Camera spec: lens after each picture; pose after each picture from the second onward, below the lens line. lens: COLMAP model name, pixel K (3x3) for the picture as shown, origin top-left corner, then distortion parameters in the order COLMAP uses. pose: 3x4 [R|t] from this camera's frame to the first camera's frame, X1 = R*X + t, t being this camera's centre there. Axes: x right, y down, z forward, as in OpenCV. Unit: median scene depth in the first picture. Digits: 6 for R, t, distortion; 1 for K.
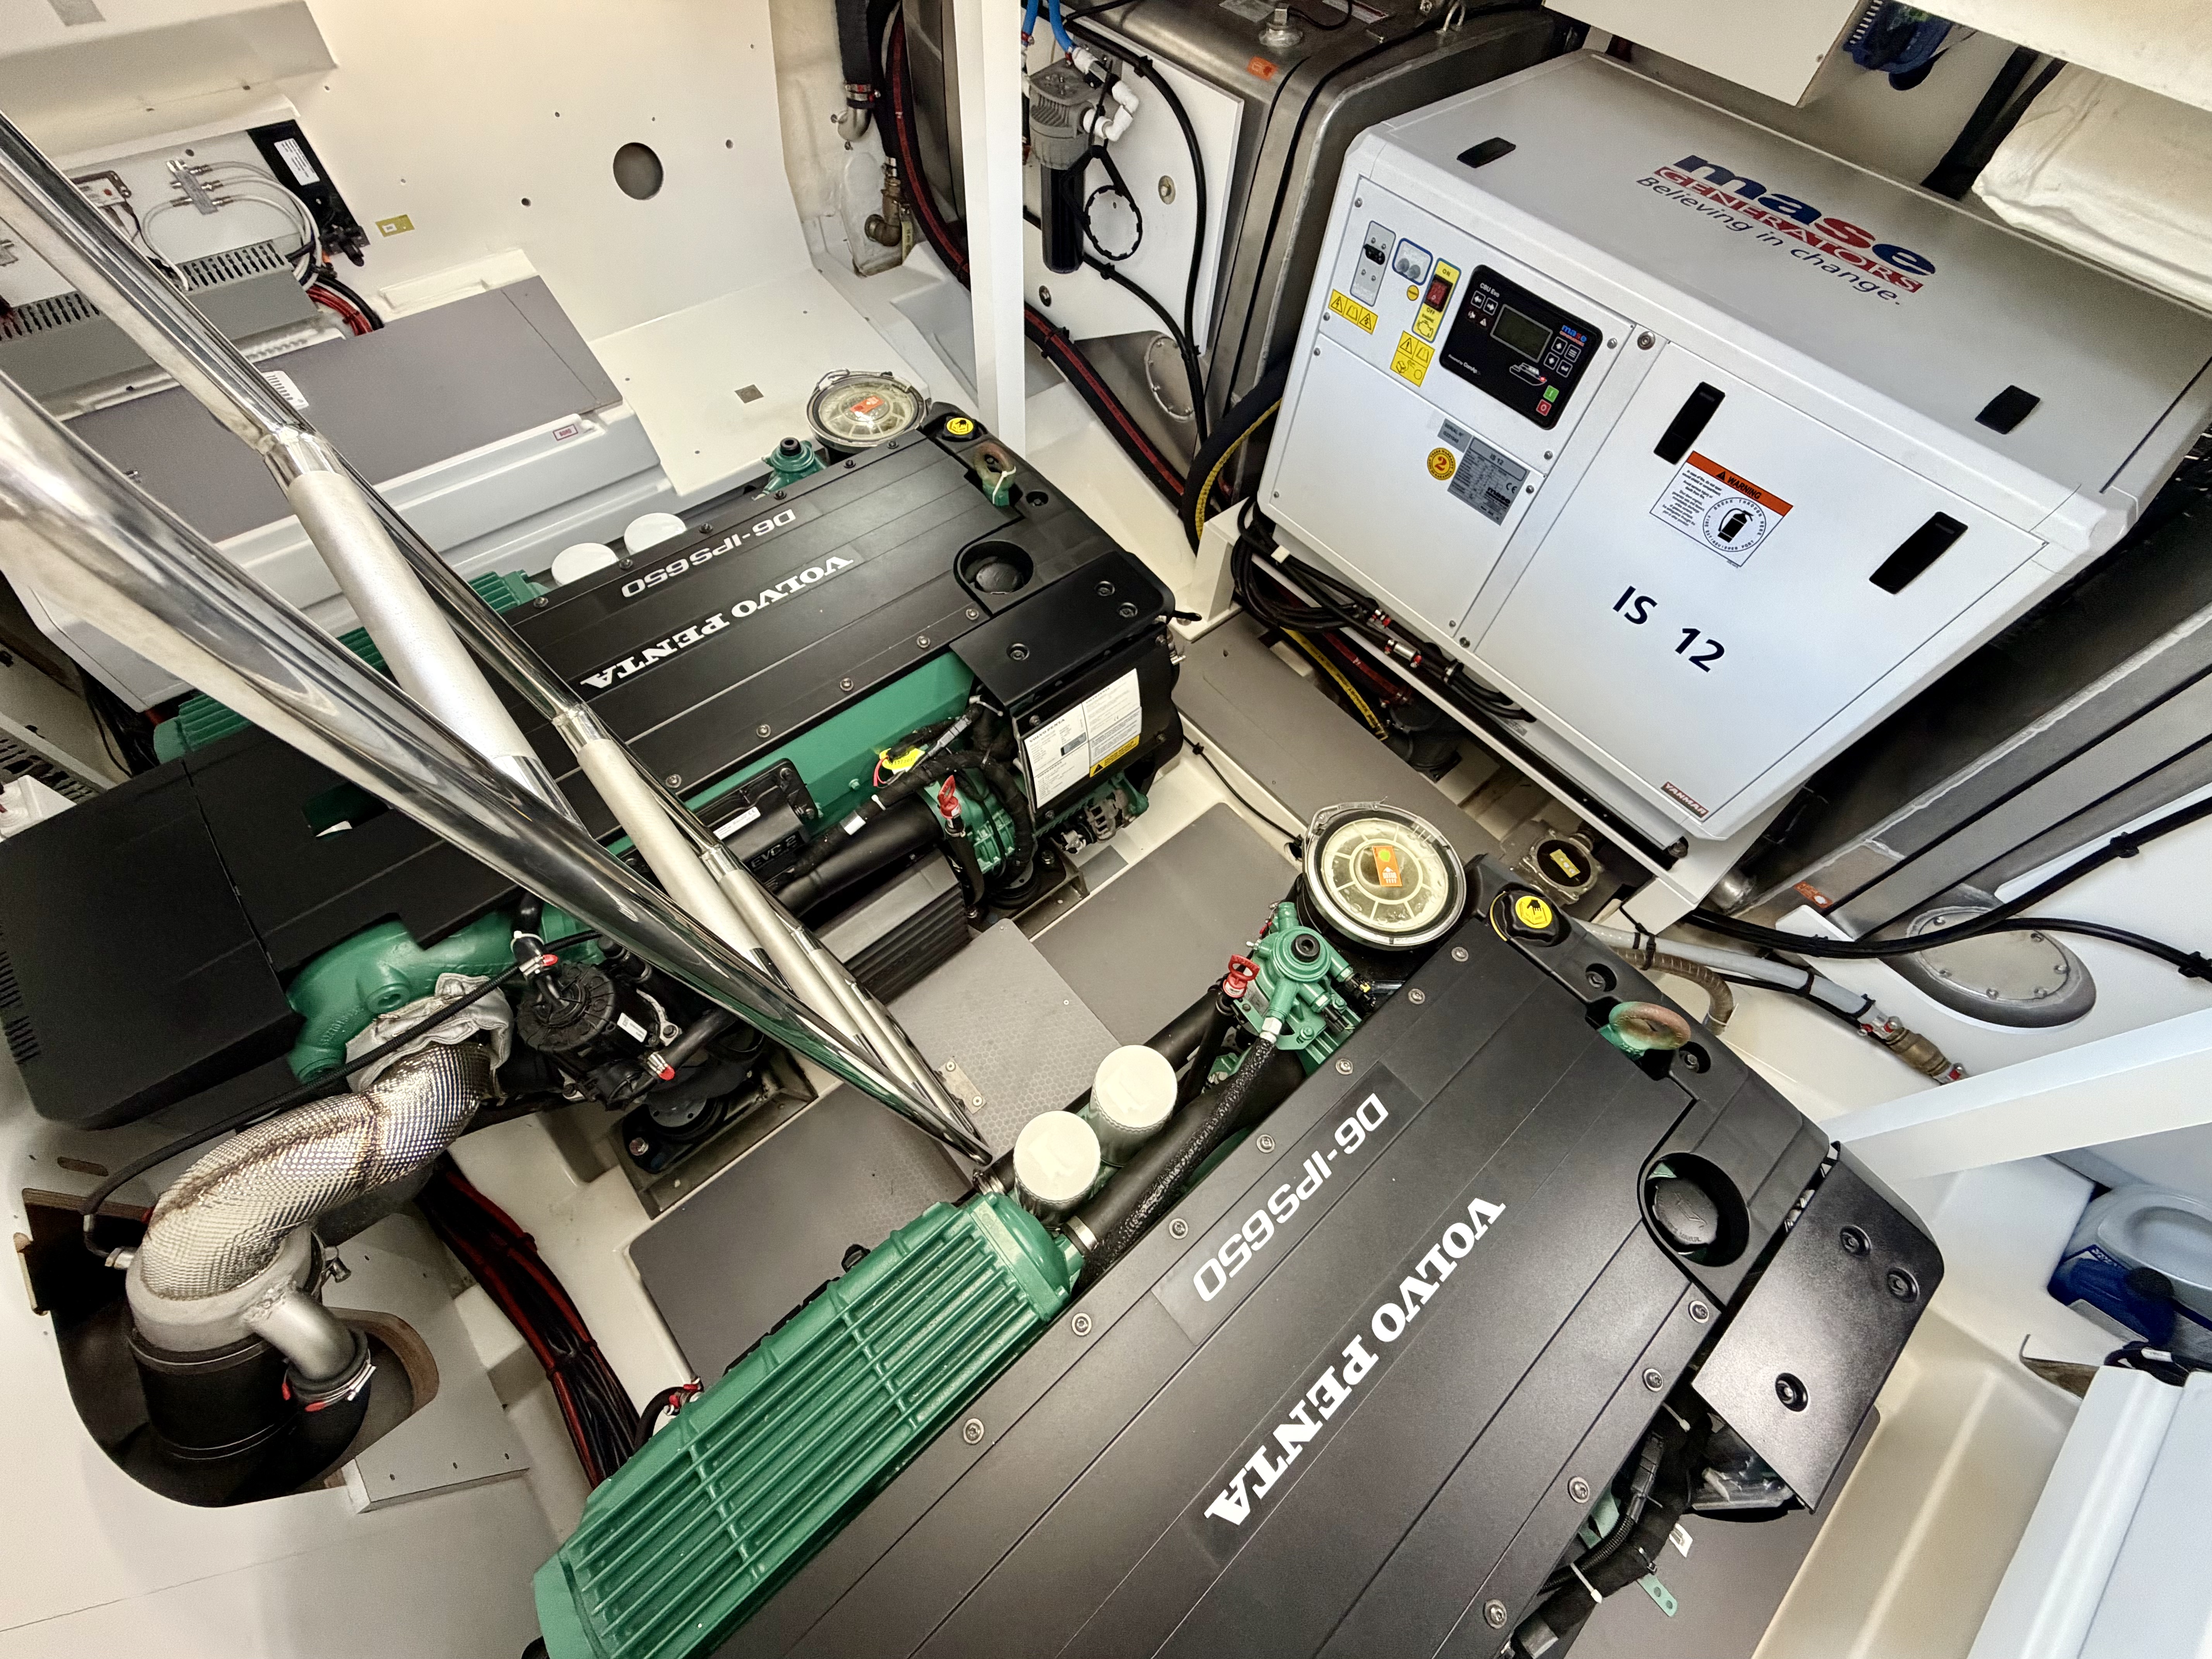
lens RADIAL K [[883.9, 0, 1101.7], [0, 883.9, 833.5], [0, 0, 1]] dist [0.000653, 0.000564]
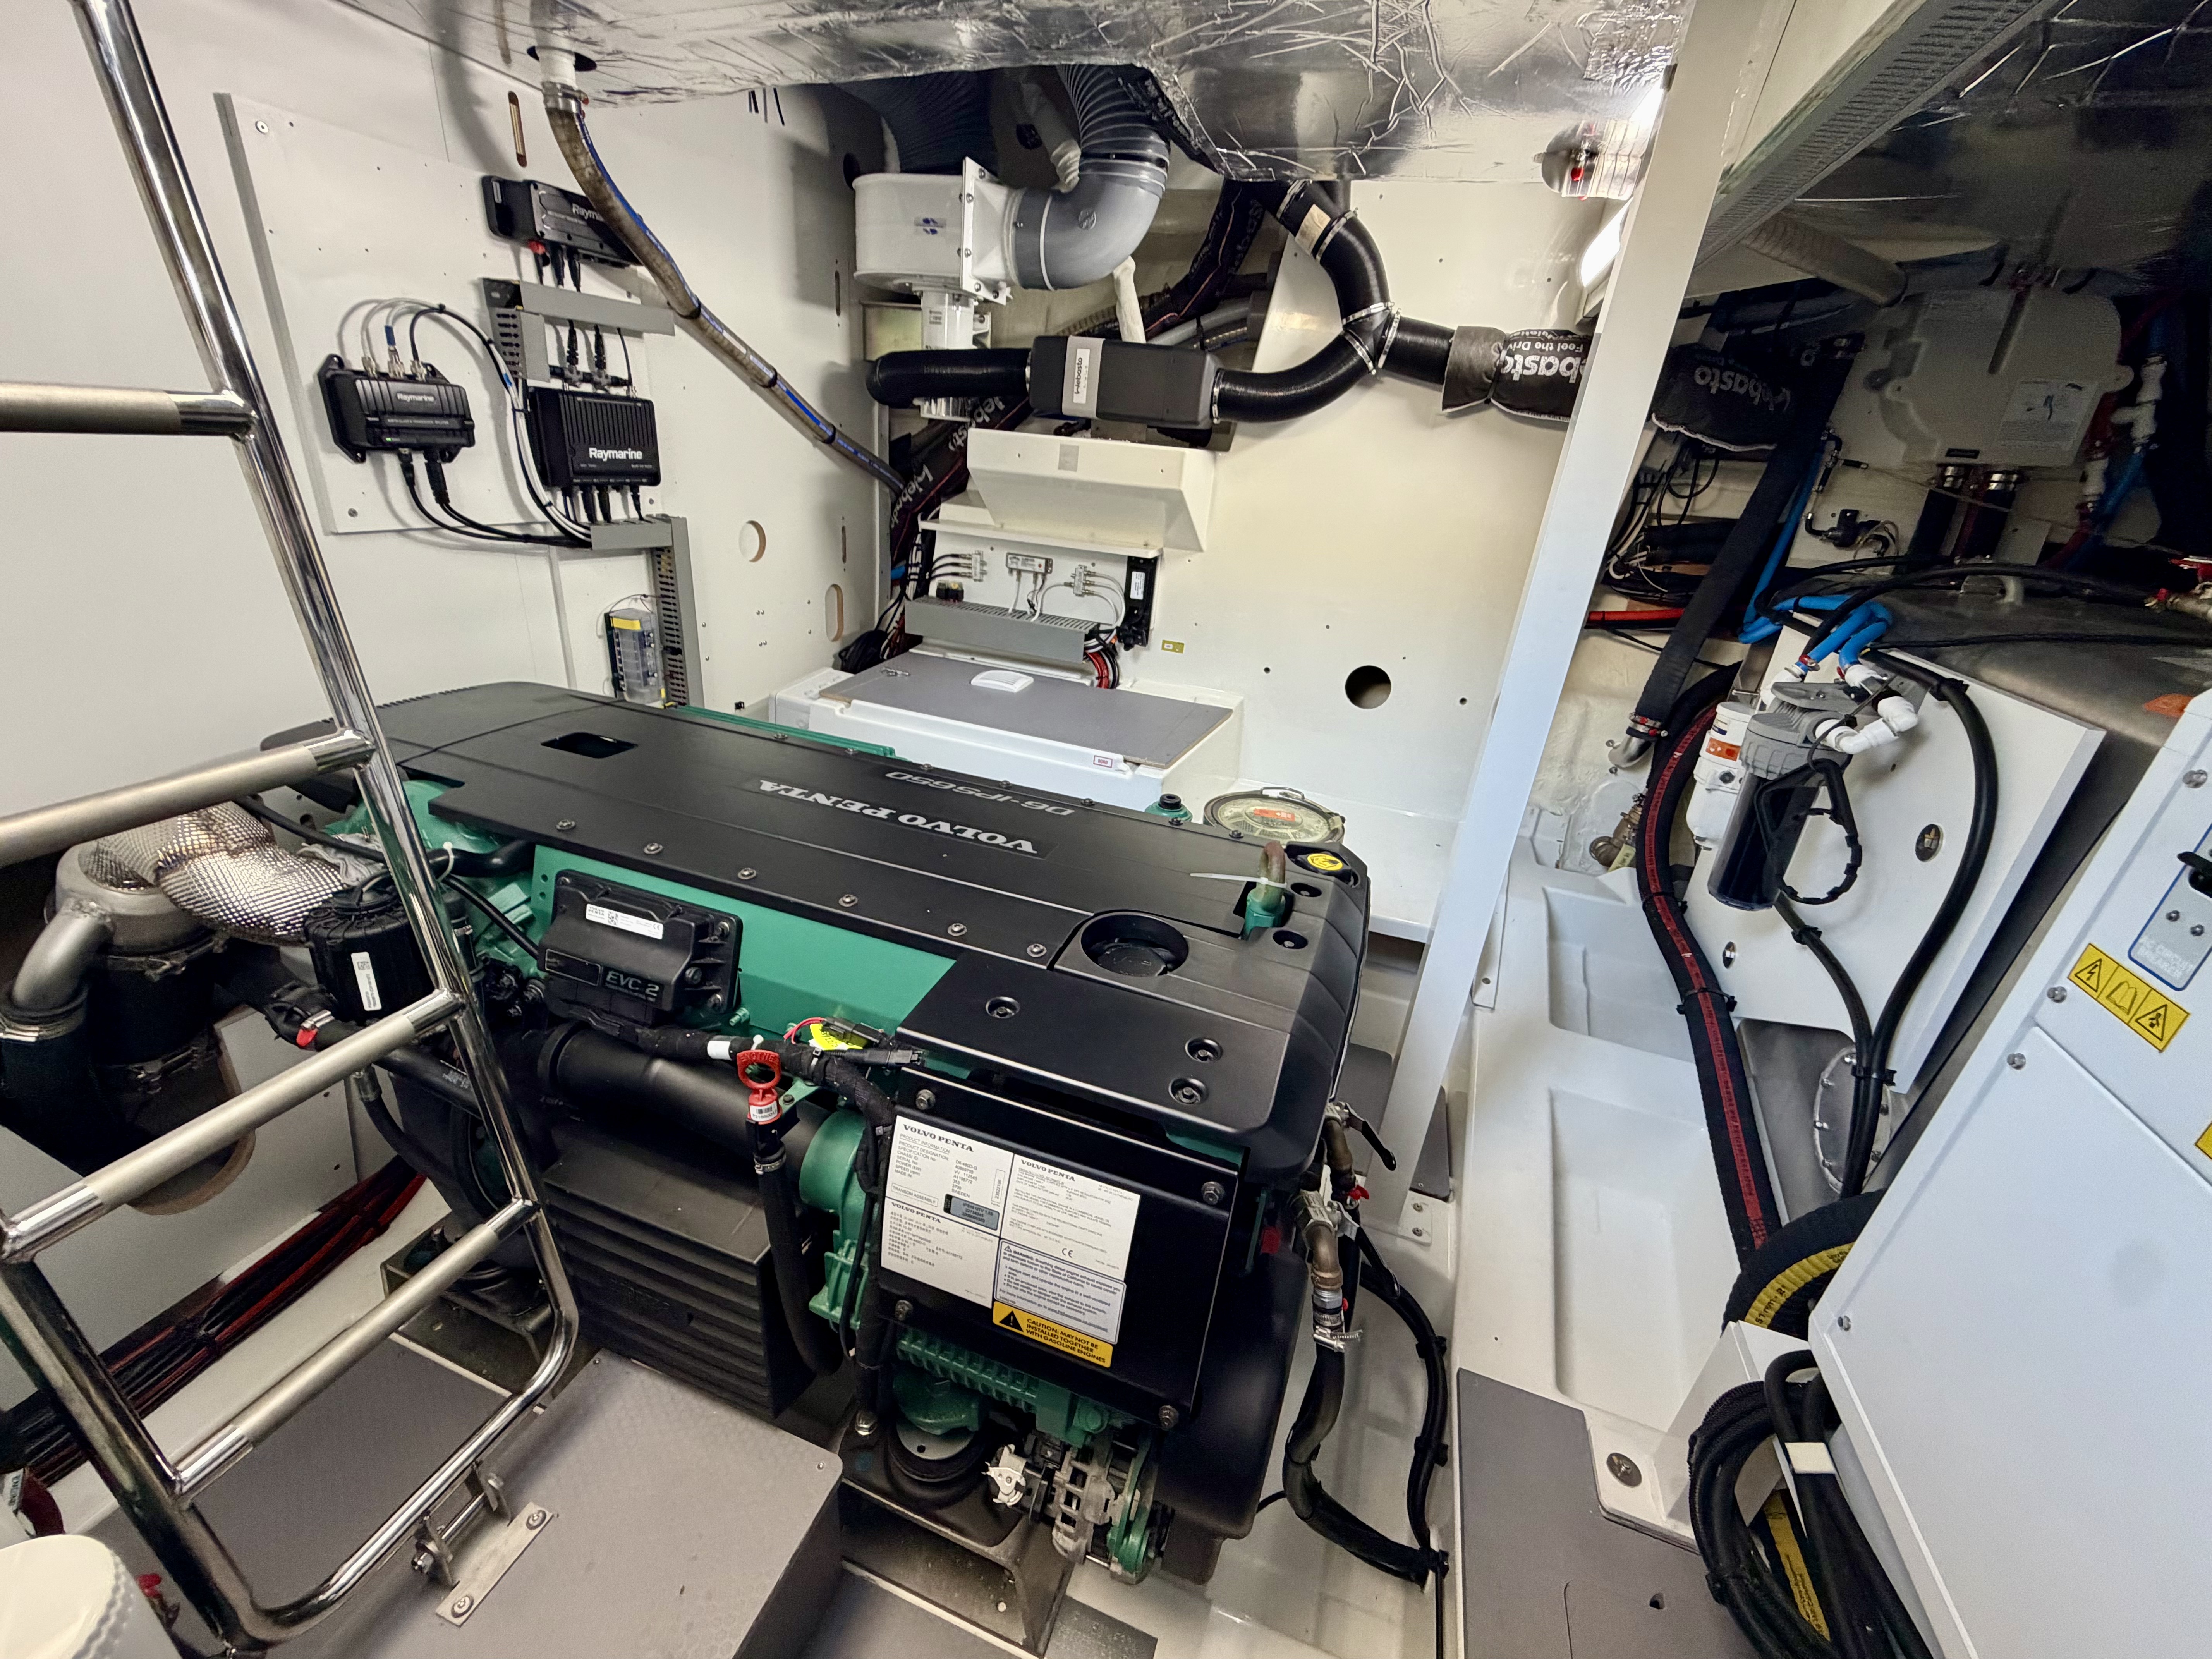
lens RADIAL K [[883.9, 0, 1101.1], [0, 883.9, 829.2], [0, 0, 1]] dist [0.000653, 0.000564]
pose [[0.498762, 0.337759, -0.798220, 0.376416], [-0.774533, 0.587033, -0.235565, -0.178251], [0.389017, 0.735739, 0.554395, 0.564901]]
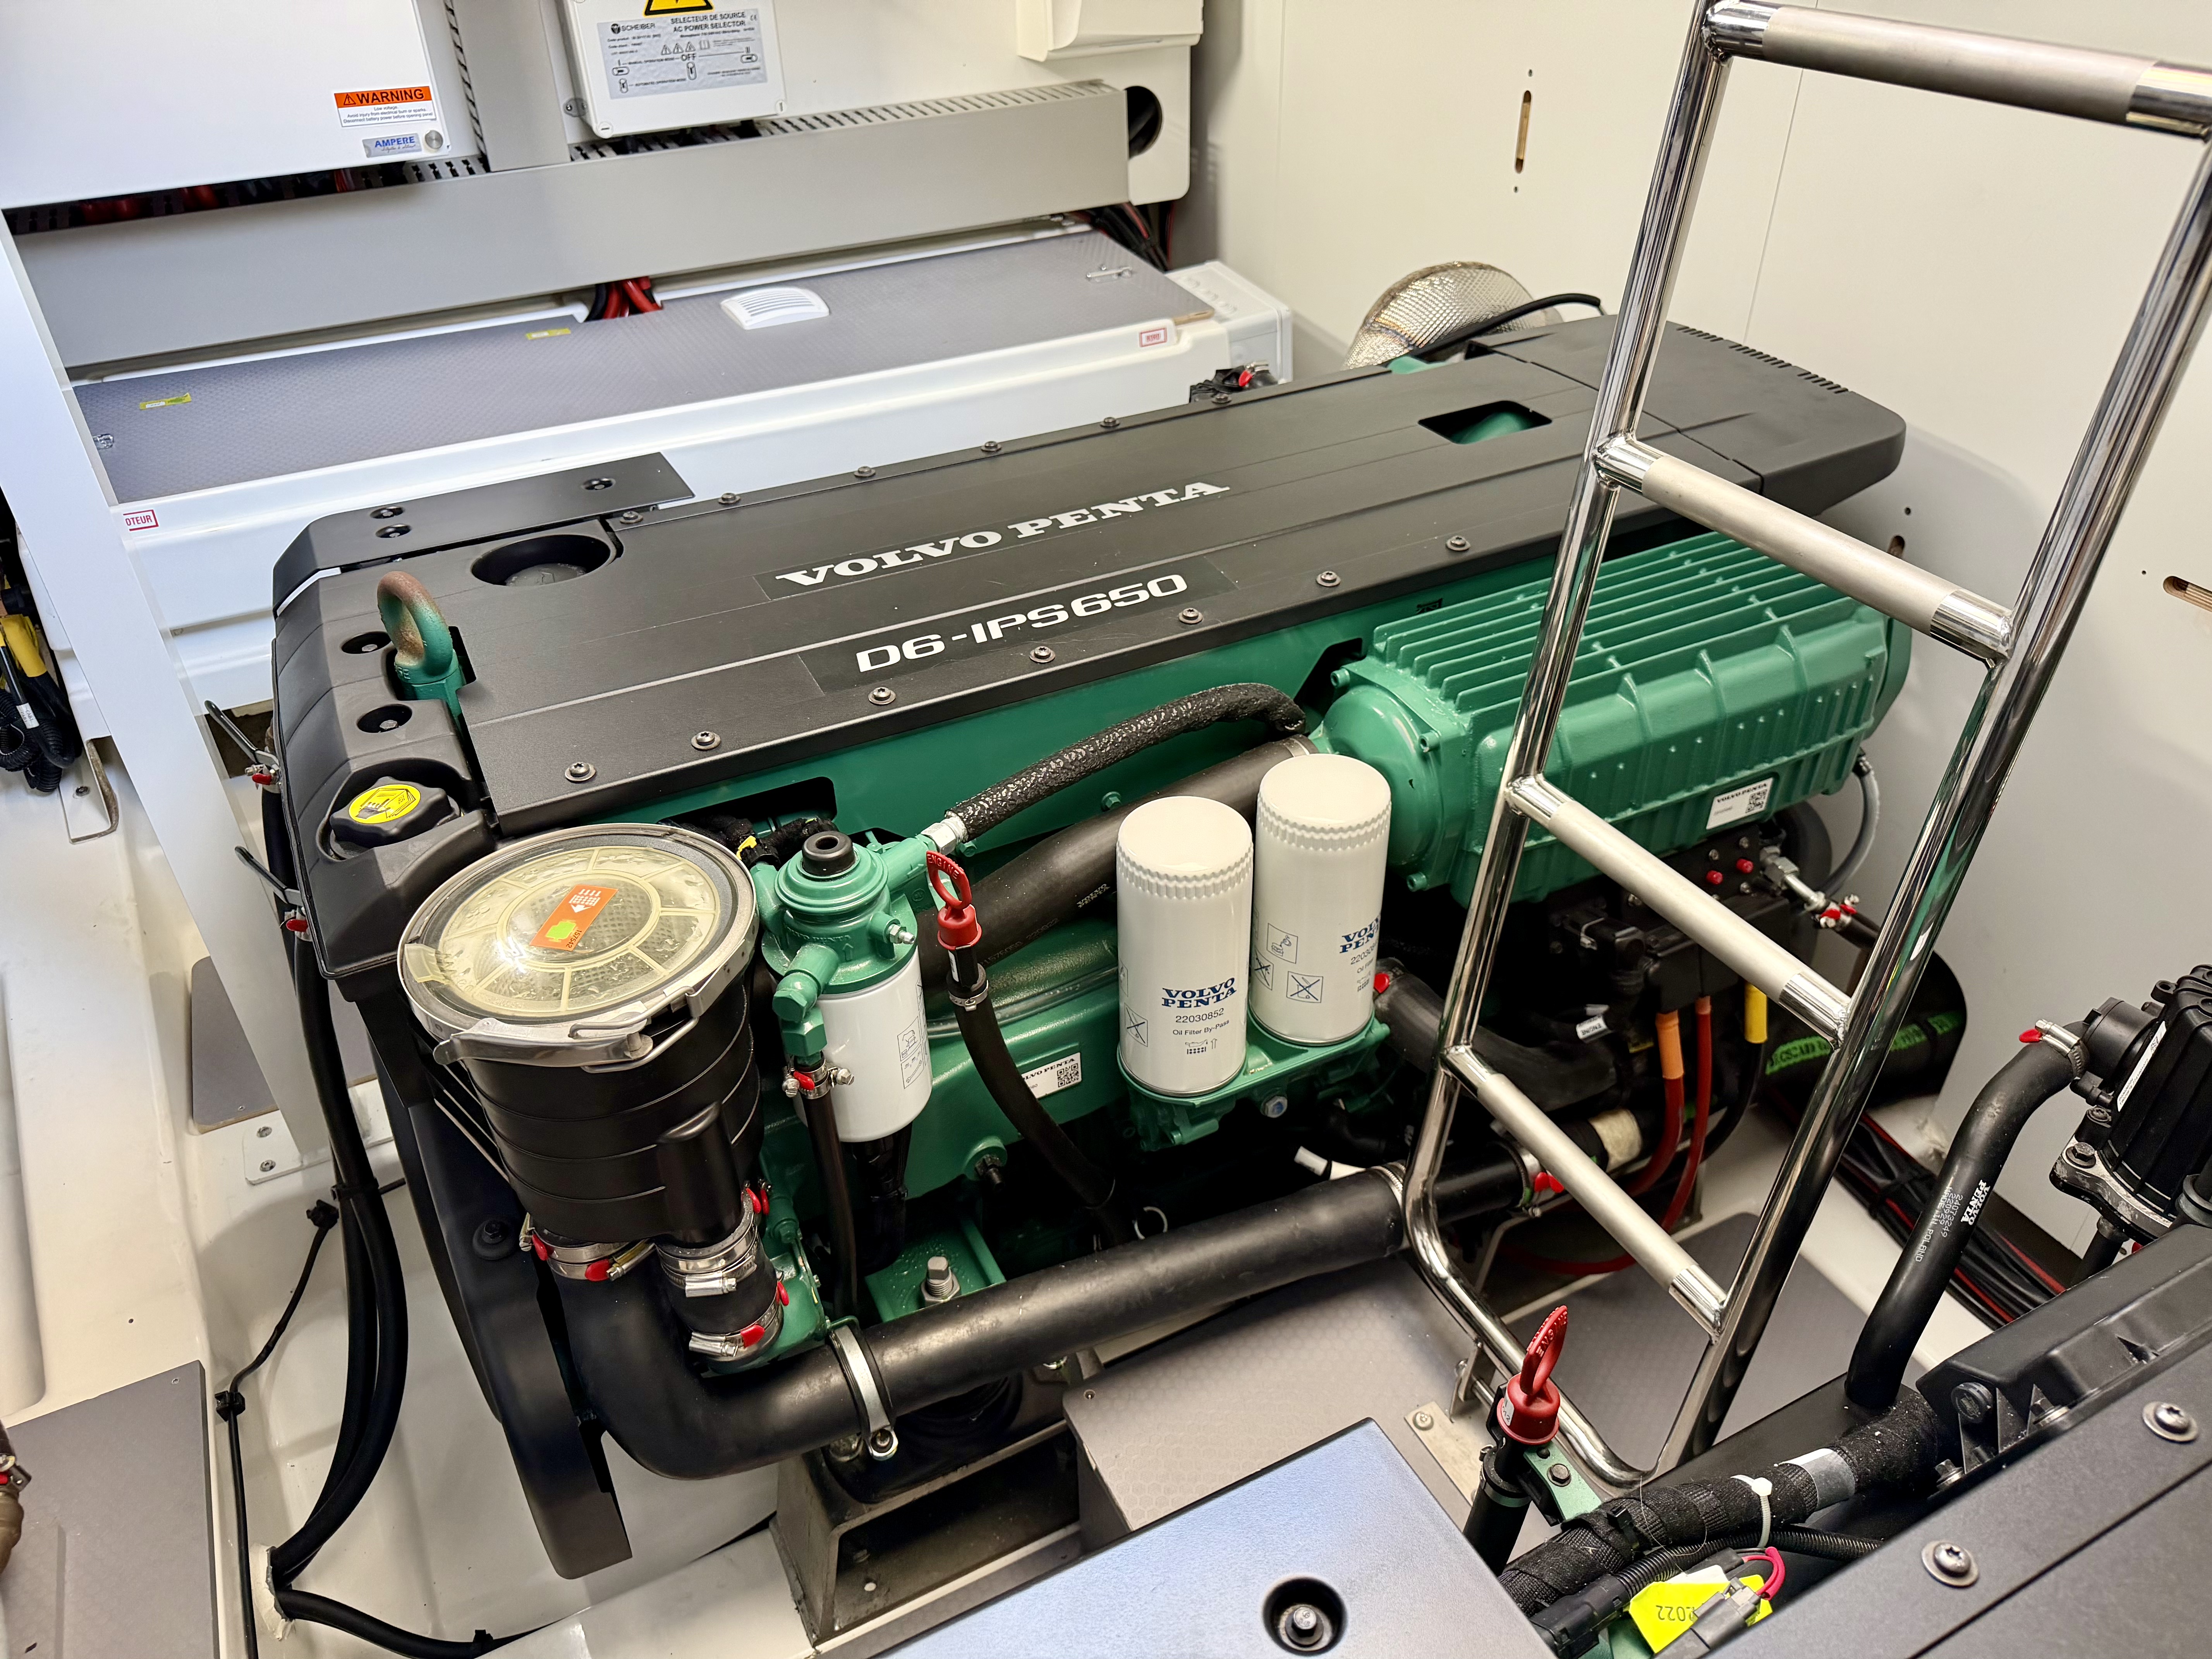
lens RADIAL K [[1573.3, 0, 1103.2], [0, 1573.3, 833.8], [0, 0, 1]] dist [0.028375, -0.036305]
pose [[-0.968511, -0.172615, 0.179418, -0.077889], [0.194785, -0.076503, 0.977858, -0.618185], [-0.155067, 0.982014, 0.107716, 0.704894]]
